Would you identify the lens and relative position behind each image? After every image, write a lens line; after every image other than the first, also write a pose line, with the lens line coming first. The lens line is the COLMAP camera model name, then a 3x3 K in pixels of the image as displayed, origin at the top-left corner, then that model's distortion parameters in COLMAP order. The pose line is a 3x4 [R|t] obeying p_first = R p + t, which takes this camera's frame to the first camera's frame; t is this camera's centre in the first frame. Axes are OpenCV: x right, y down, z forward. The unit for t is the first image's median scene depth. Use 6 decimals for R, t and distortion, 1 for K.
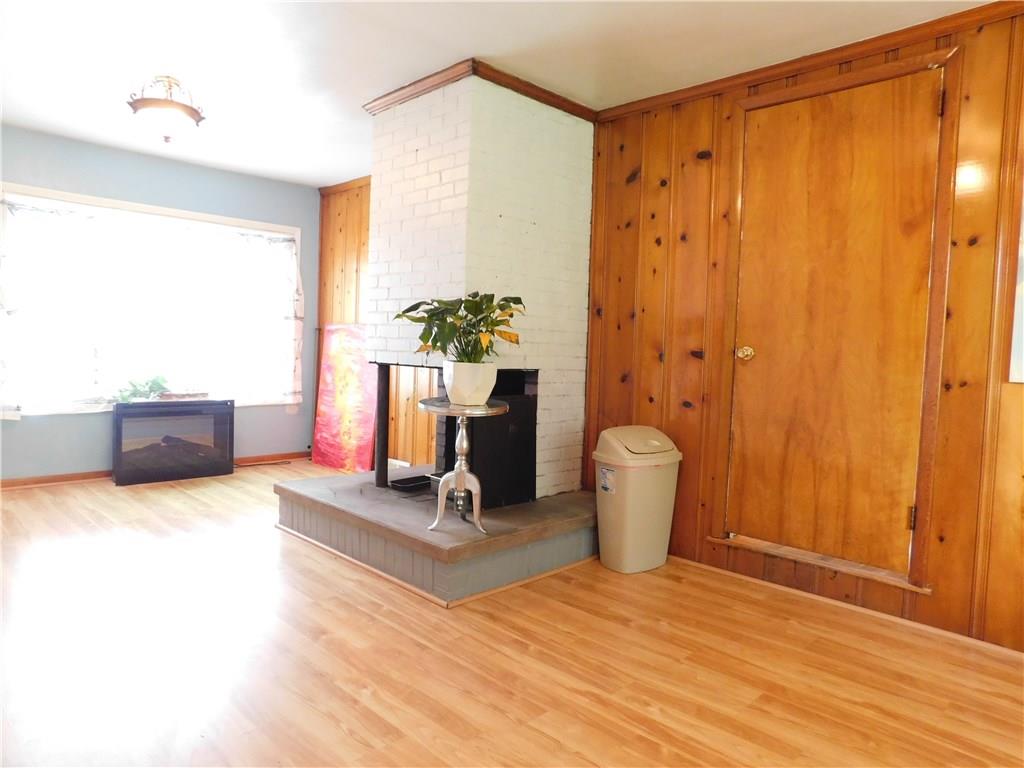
lens RADIAL K [[698.1, 0, 520.9], [0, 698.1, 381.6], [0, 0, 1]] dist [-0.011317, 0.014229]
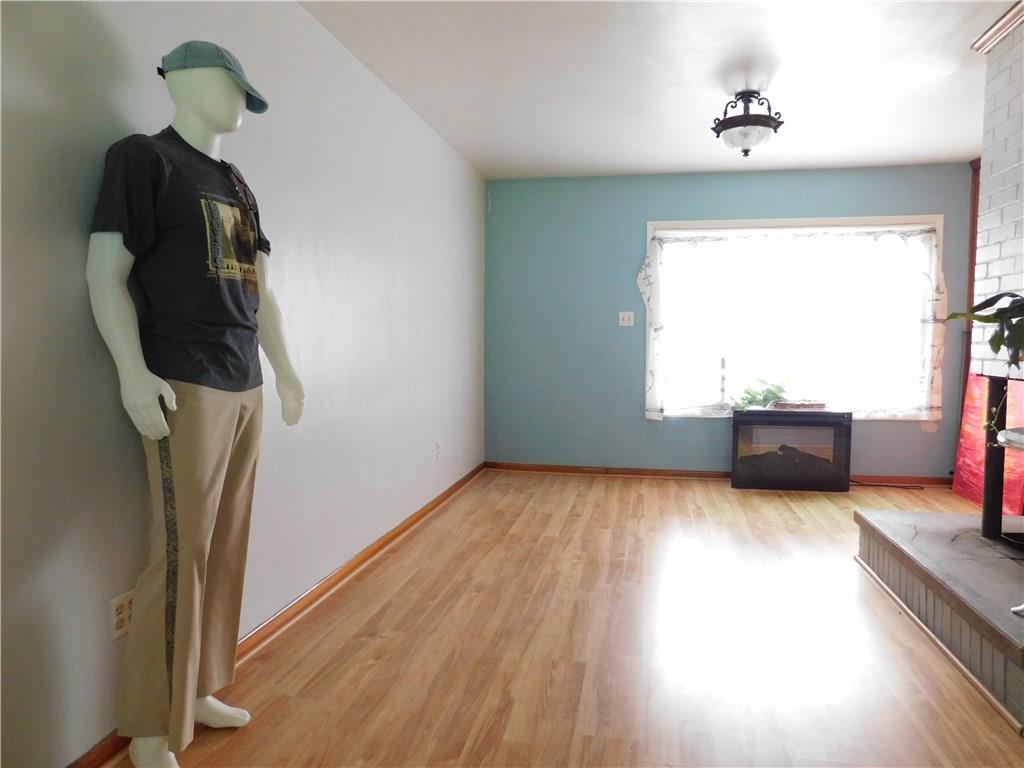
lens RADIAL K [[698.1, 0, 511.9], [0, 698.1, 383.7], [0, 0, 1]] dist [-0.011317, 0.014229]
pose [[0.577374, 0.019383, -0.816249, 0.099412], [-0.024591, 0.999677, 0.006344, -0.008427], [0.816109, 0.016410, 0.577665, 0.107134]]
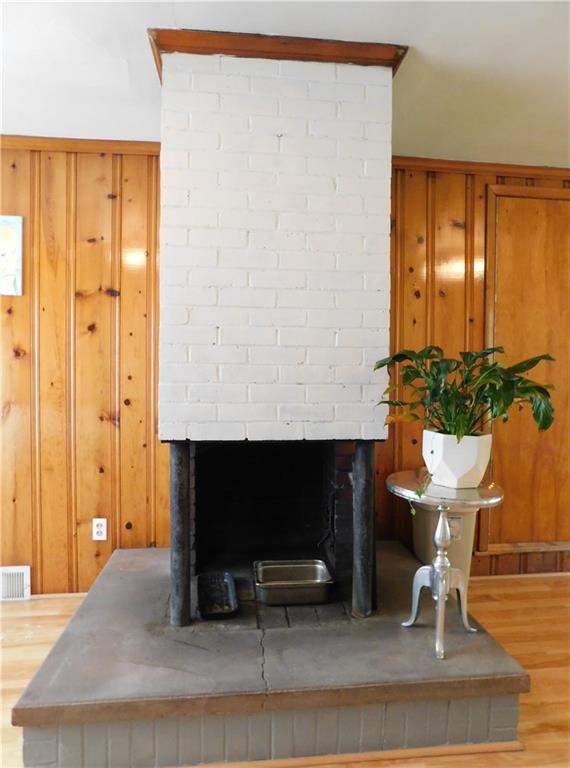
lens RADIAL K [[523.6, 0, 285.4], [0, 523.6, 386.1], [0, 0, 1]] dist [-0.011317, 0.014229]
pose [[0.605582, -0.052351, 0.794059, -0.441097], [0.054445, 0.998221, 0.024289, -0.069347], [-0.793918, 0.028524, 0.607355, 0.519015]]
